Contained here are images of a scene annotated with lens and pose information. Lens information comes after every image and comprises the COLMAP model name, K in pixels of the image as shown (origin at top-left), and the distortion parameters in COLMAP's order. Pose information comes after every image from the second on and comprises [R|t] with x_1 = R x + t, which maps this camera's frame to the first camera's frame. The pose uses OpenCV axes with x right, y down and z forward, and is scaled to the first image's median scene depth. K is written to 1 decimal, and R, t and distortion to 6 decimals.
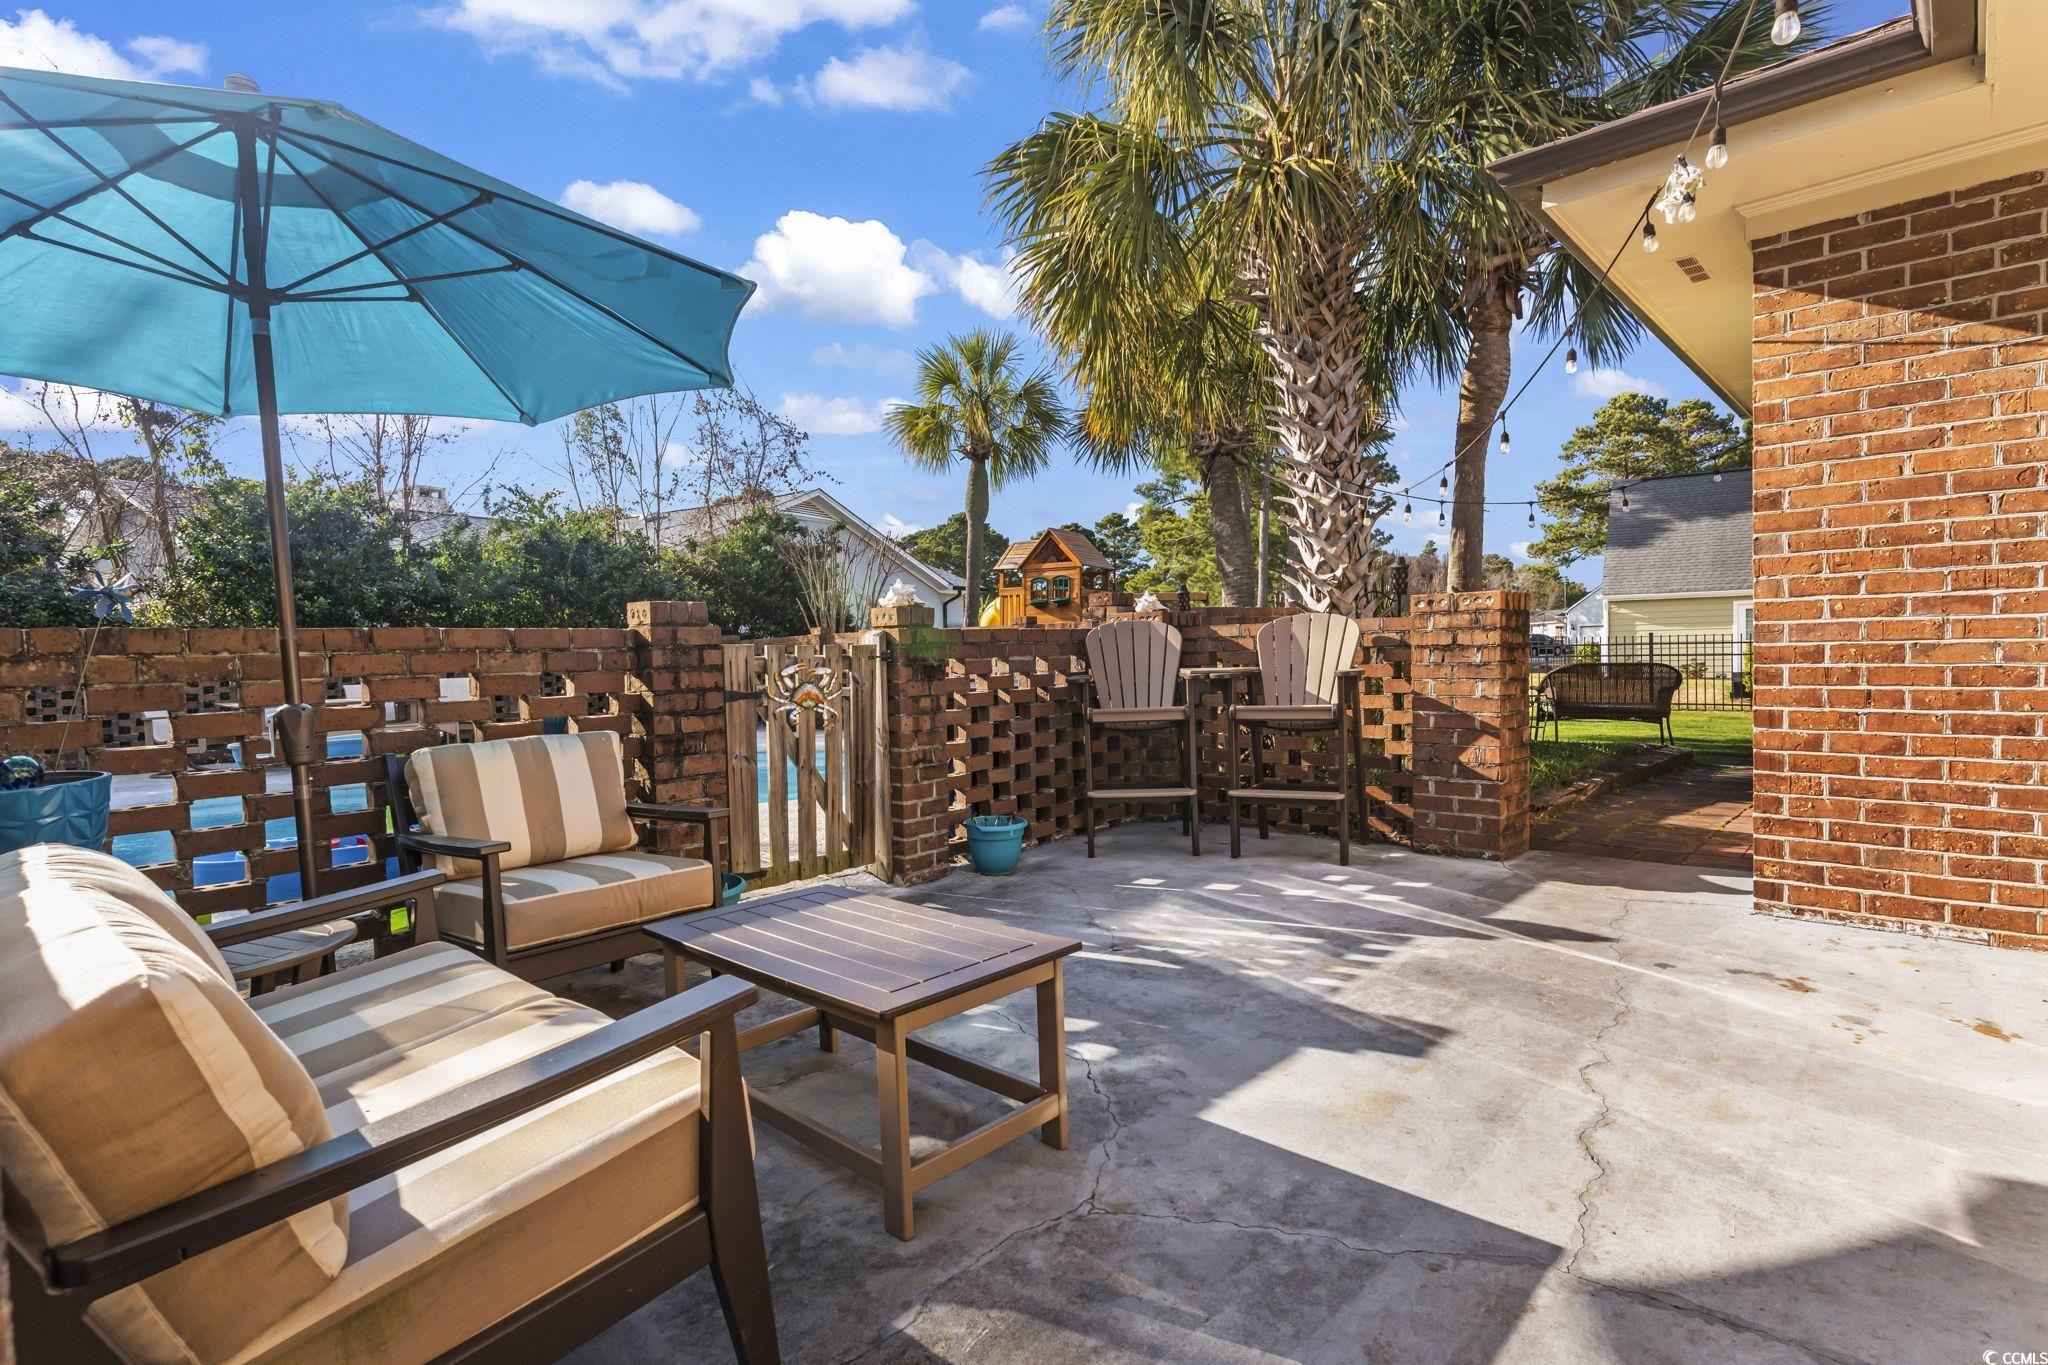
lens RADIAL K [[987.3, 0, 1016.4], [0, 987.3, 670.2], [0, 0, 1]] dist [0.001803, -0.000187]
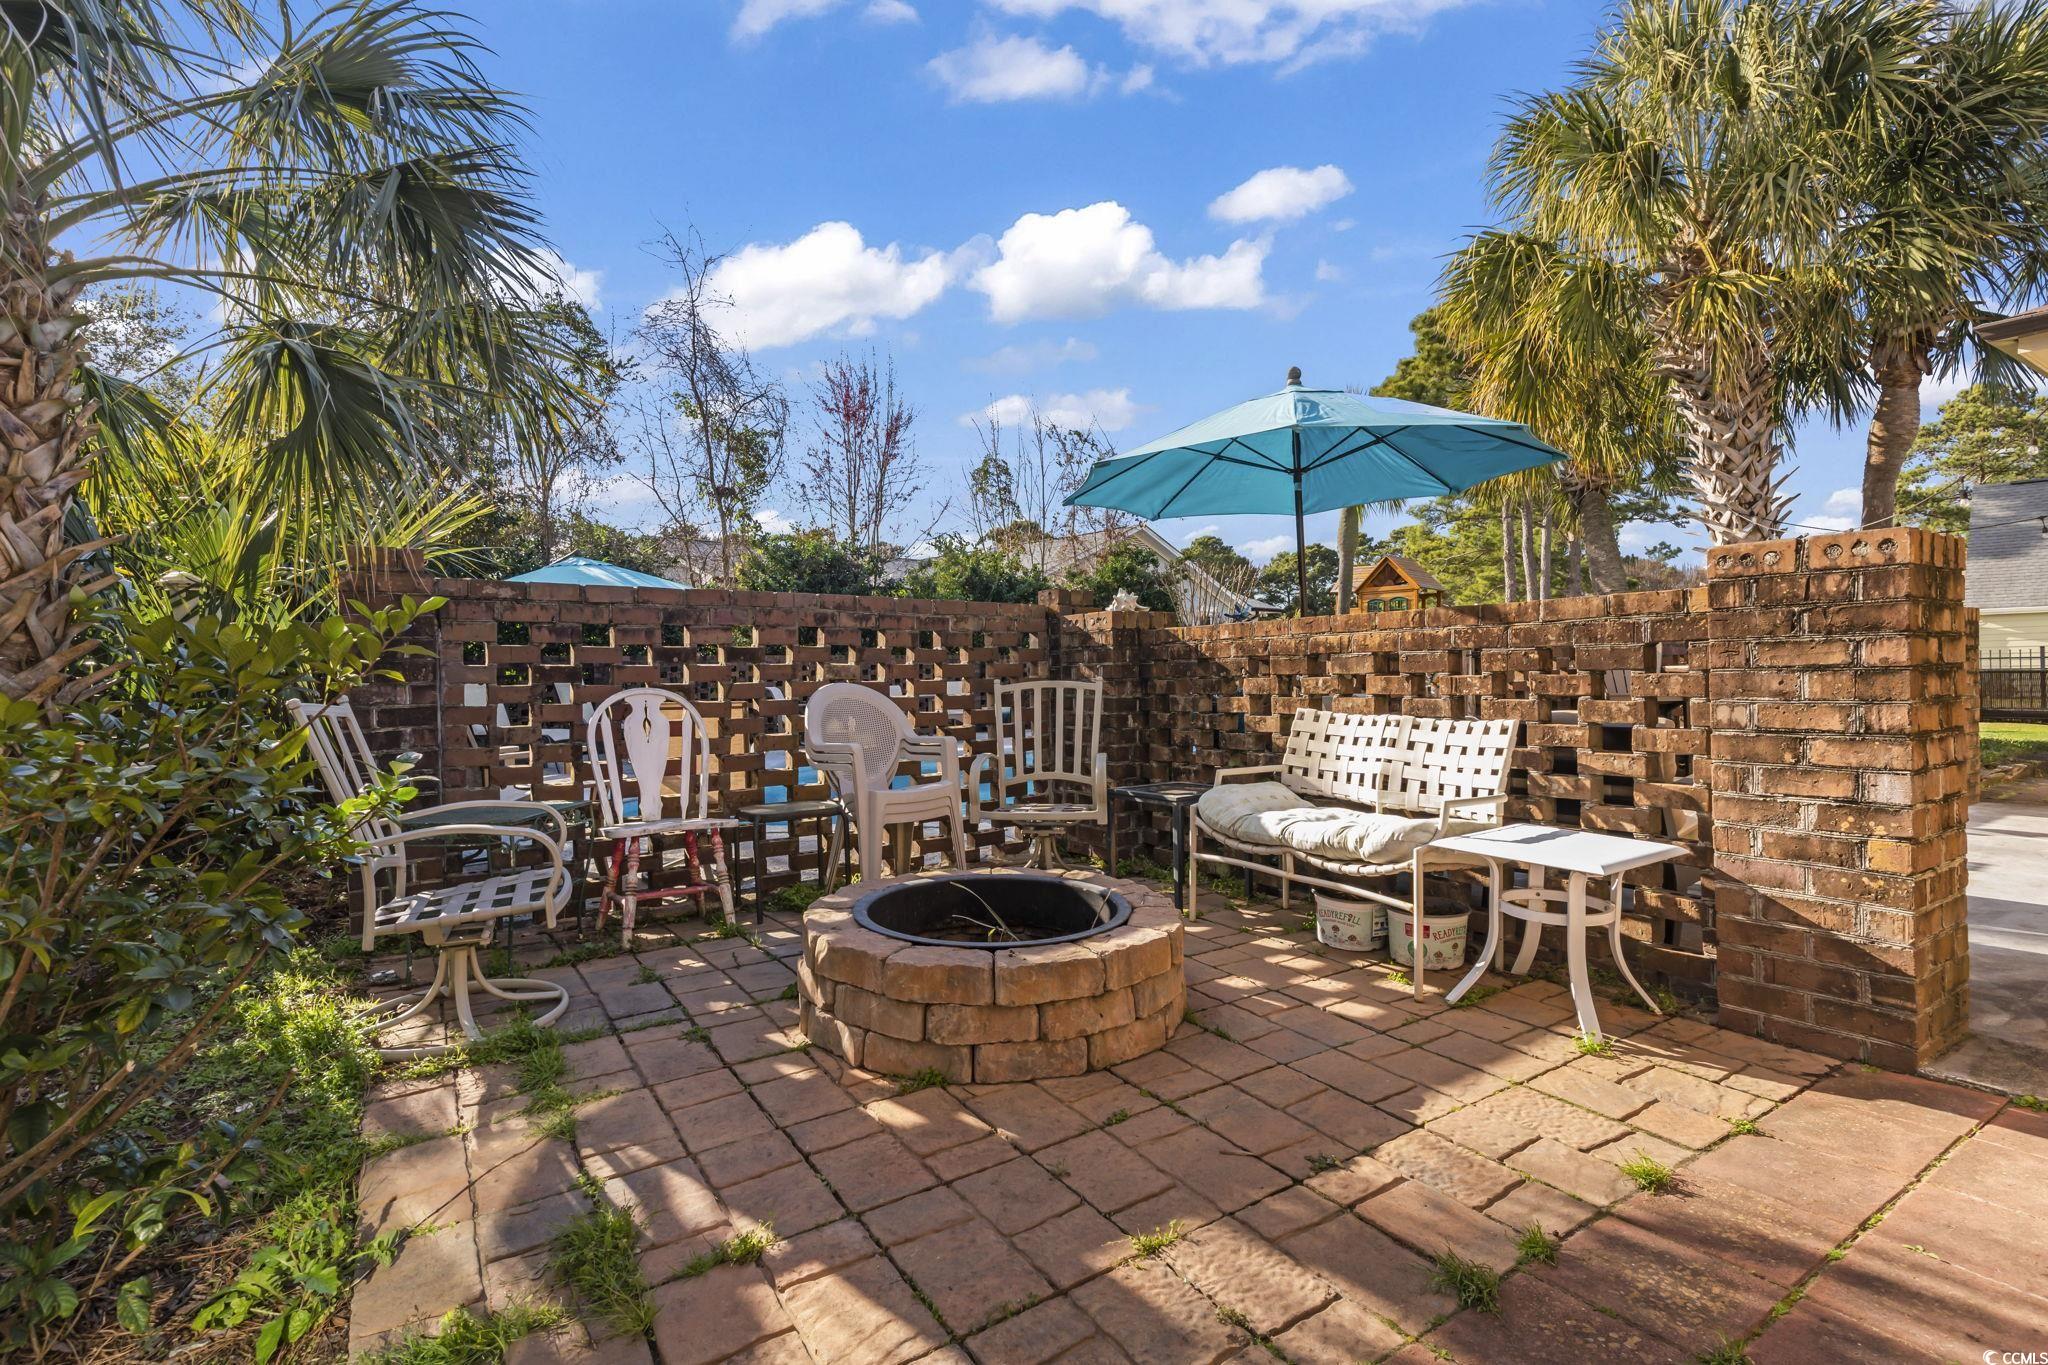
lens RADIAL K [[961.0, 0, 1024.0], [0, 961.0, 682.5], [0, 0, 1]] dist [0.003438, -0.000194]
pose [[0.975266, 0.005080, -0.220978, -0.279585], [-0.006813, 0.999952, -0.007082, 0.025965], [0.220932, 0.008412, 0.975253, -0.347567]]
